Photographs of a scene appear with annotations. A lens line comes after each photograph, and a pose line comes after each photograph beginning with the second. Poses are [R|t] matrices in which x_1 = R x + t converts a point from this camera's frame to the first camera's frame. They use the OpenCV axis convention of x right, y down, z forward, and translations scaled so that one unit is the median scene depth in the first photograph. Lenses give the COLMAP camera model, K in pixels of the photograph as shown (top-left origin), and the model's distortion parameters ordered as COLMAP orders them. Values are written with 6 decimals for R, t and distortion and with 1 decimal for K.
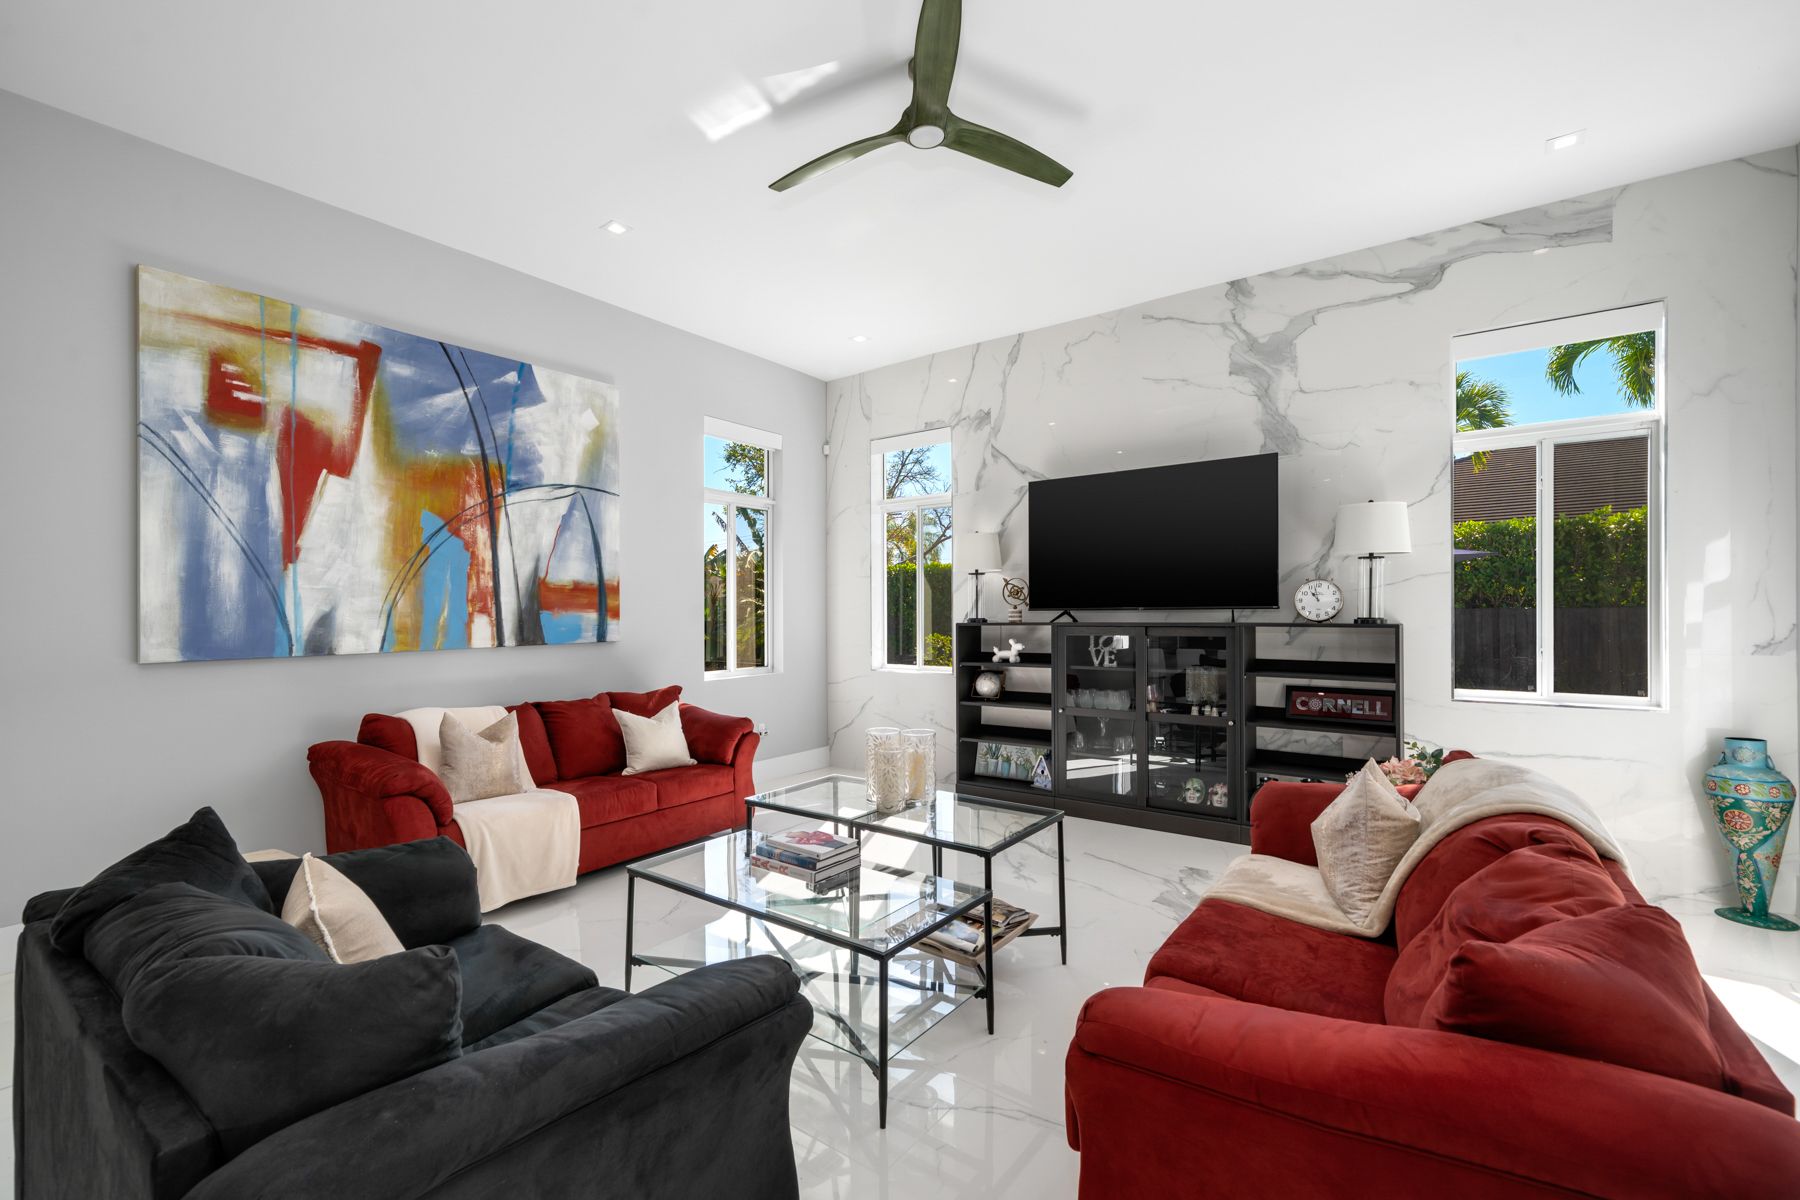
lens RADIAL K [[771.3, 0, 900.0], [0, 771.3, 600.0], [0, 0, 1]] dist [-0.000440, -0.000175]
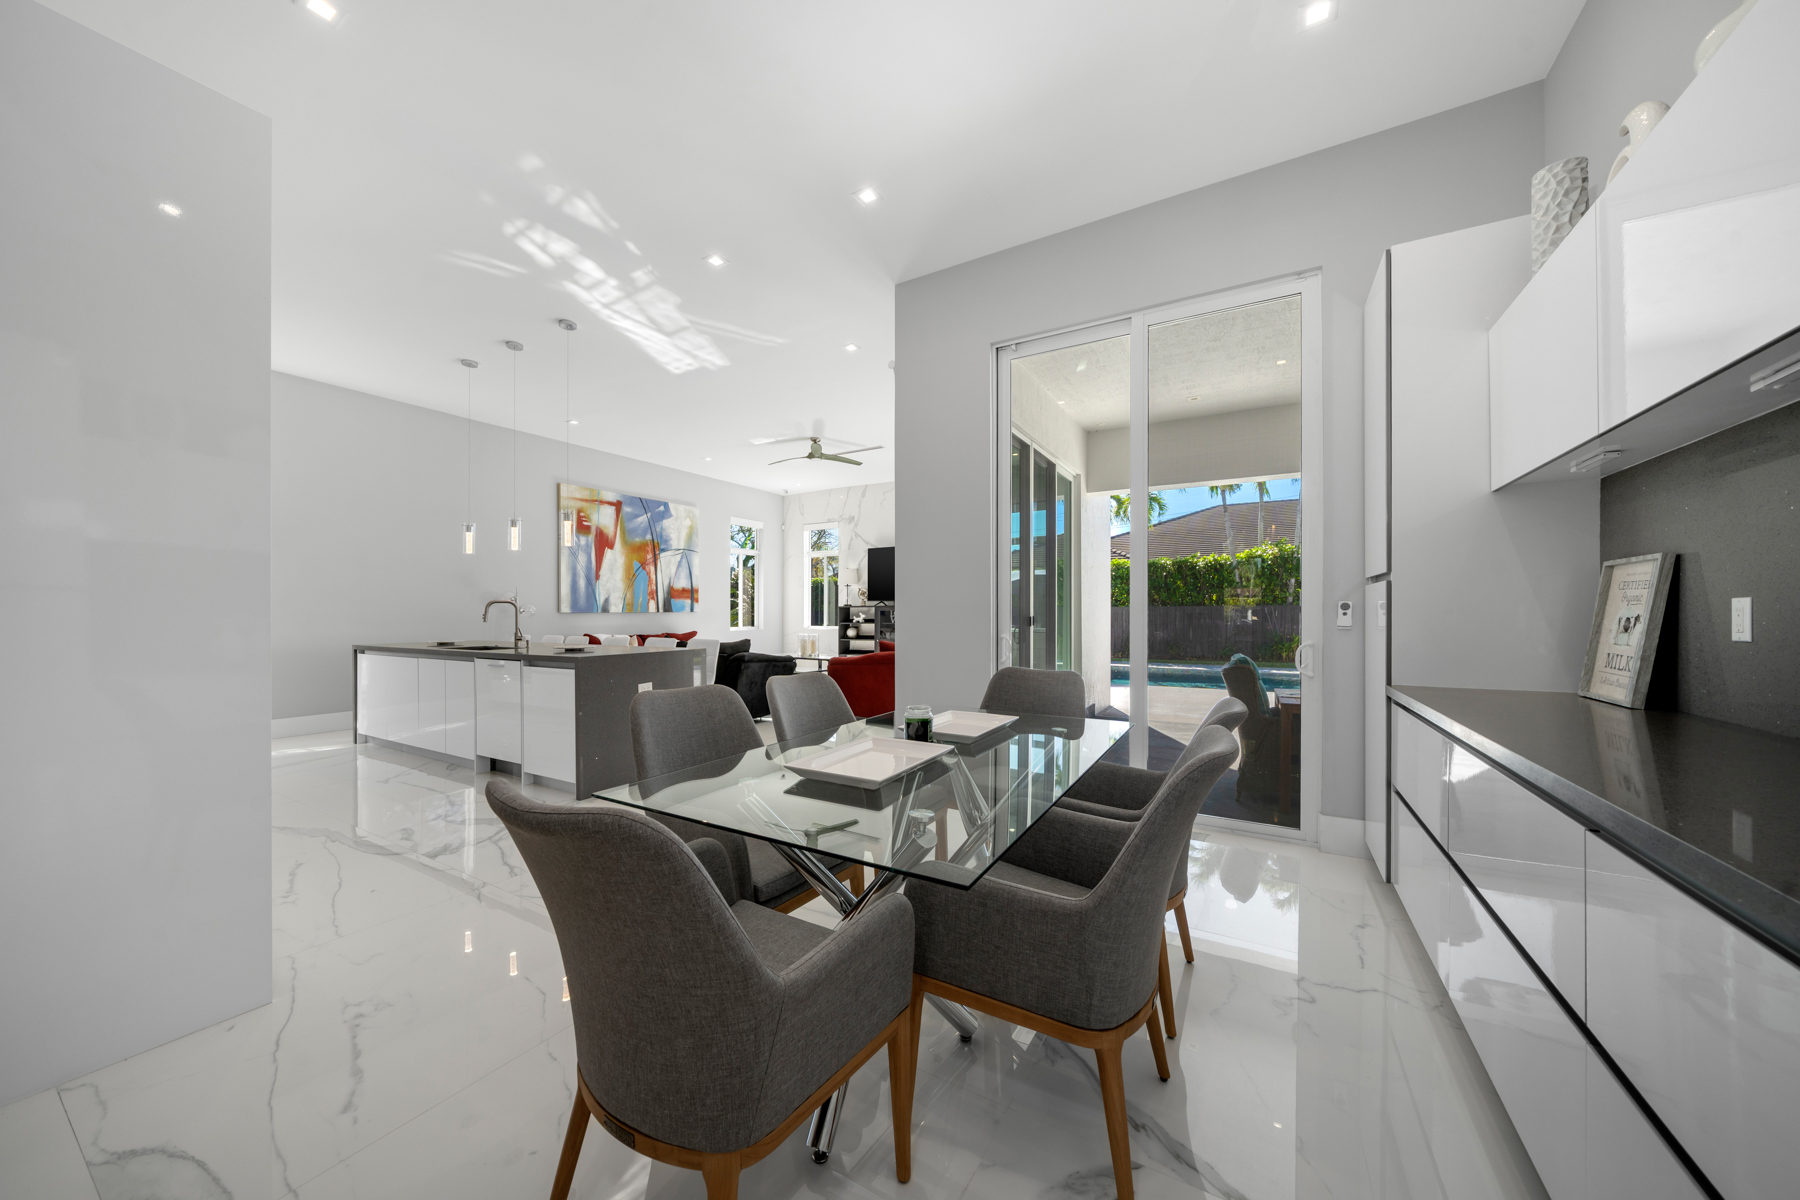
lens RADIAL K [[610.4, 0, 888.2], [0, 610.4, 611.1], [0, 0, 1]] dist [-0.000376, -0.000046]
pose [[0.996233, 0.005766, 0.086520, 0.079843], [-0.006714, 0.999921, 0.010665, 0.030138], [-0.086452, -0.011206, 0.996193, -1.138552]]
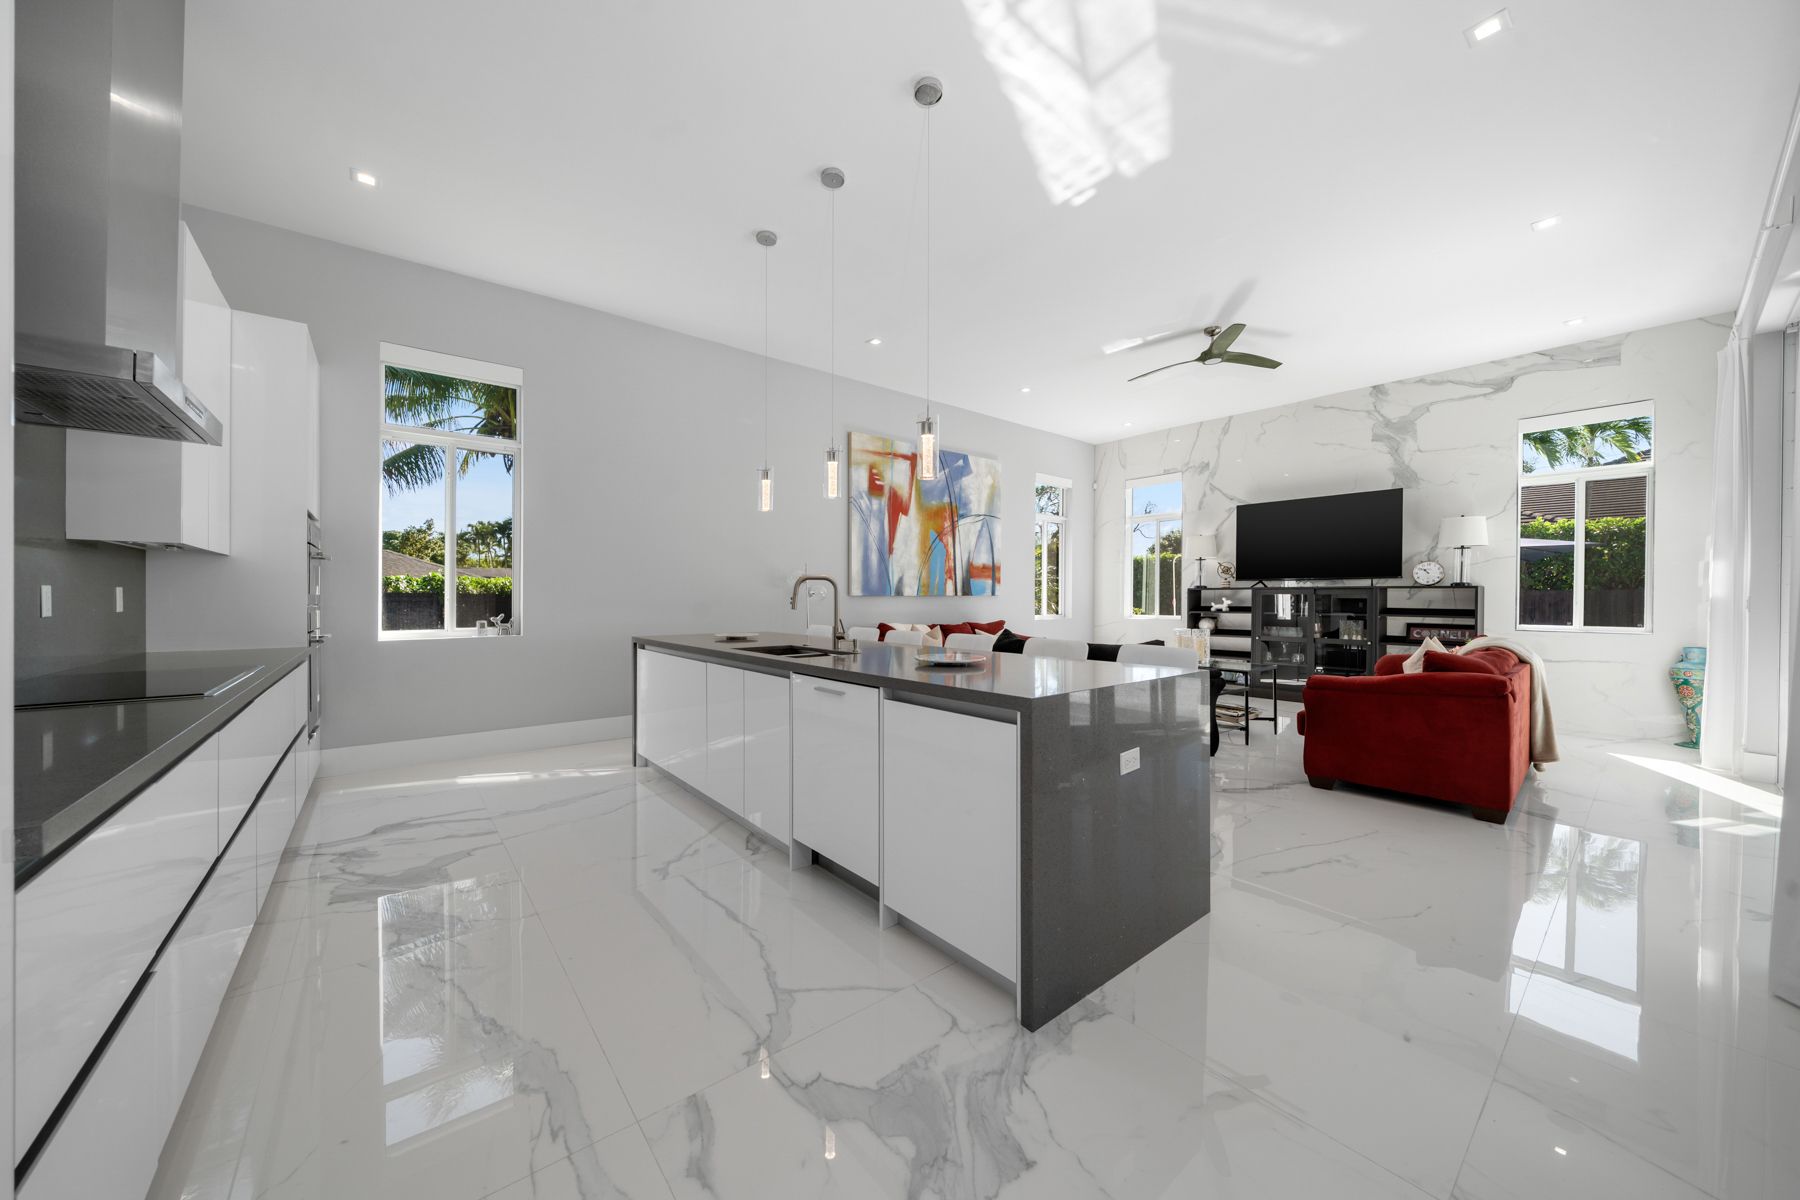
lens RADIAL K [[626.9, 0, 897.9], [0, 626.9, 595.6], [0, 0, 1]] dist [-0.008843, -0.000167]
pose [[0.966868, 0.009243, -0.255108, -0.247939], [-0.006075, 0.999894, 0.013203, 0.040168], [0.255203, -0.011216, 0.966822, -0.648077]]
